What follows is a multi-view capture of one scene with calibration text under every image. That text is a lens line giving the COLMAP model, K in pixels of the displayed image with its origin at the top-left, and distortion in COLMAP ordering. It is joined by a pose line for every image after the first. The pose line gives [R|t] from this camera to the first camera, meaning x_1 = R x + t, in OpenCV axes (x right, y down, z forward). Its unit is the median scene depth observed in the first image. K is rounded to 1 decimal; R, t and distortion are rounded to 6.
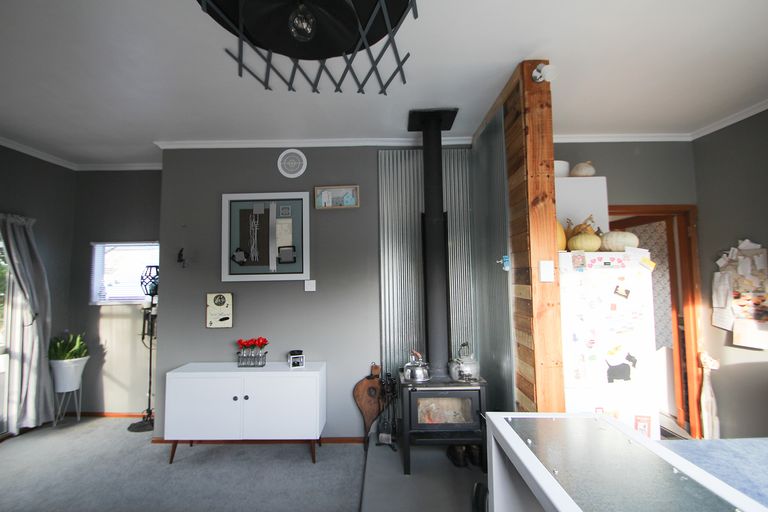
lens RADIAL K [[377.6, 0, 381.2], [0, 377.6, 250.7], [0, 0, 1]] dist [-0.005191, -0.001790]
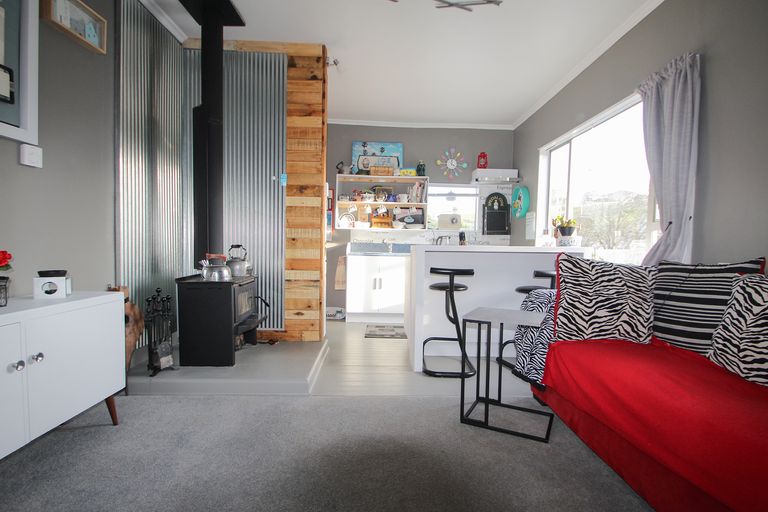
lens RADIAL K [[394.3, 0, 388.1], [0, 394.3, 259.4], [0, 0, 1]] dist [0.000385, 0.000206]
pose [[-0.040453, -0.025914, 0.998845, -1.123712], [-0.083488, 0.996256, 0.022466, 0.267677], [-0.995687, -0.082483, -0.042465, 0.722515]]
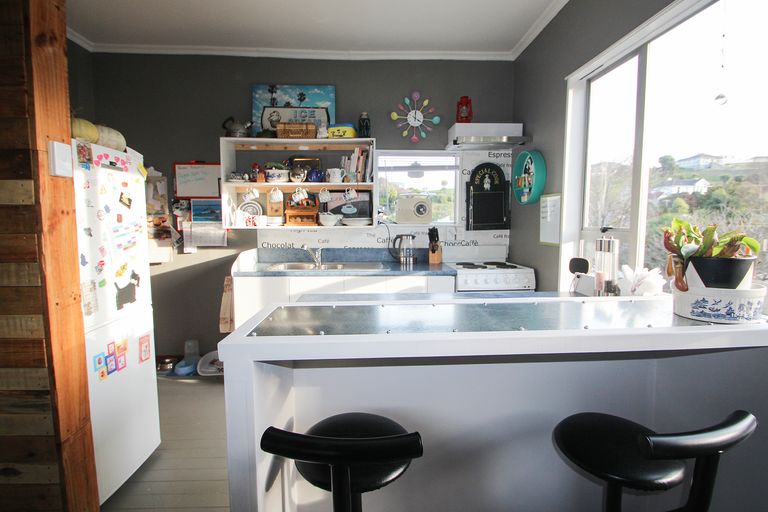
lens RADIAL K [[377.6, 0, 381.2], [0, 377.6, 250.7], [0, 0, 1]] dist [-0.005191, -0.001790]
pose [[-0.042860, -0.070084, 0.996620, -0.226942], [-0.059669, 0.995935, 0.067470, 0.129423], [-0.997298, -0.056576, -0.046868, 0.463550]]
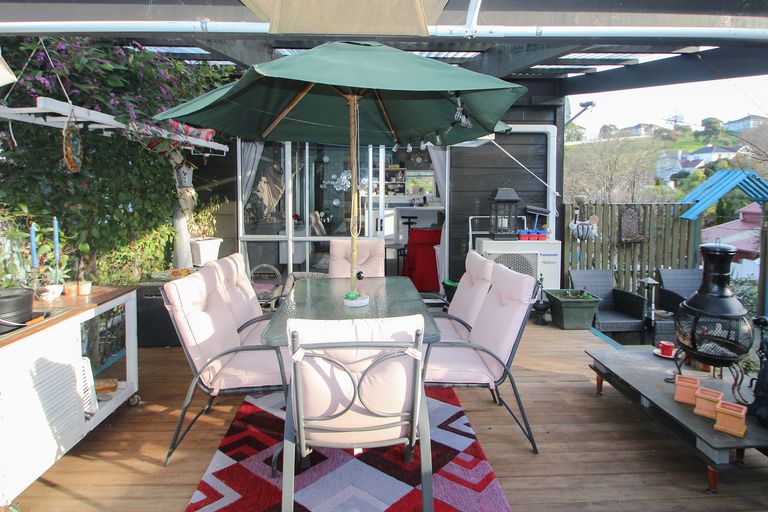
lens RADIAL K [[394.3, 0, 388.1], [0, 394.3, 259.4], [0, 0, 1]] dist [0.000385, 0.000206]
pose [[-0.043174, -0.156597, 0.986718, -3.194688], [-0.062832, 0.986110, 0.153751, 0.169164], [-0.997090, -0.055359, -0.052414, 0.800897]]
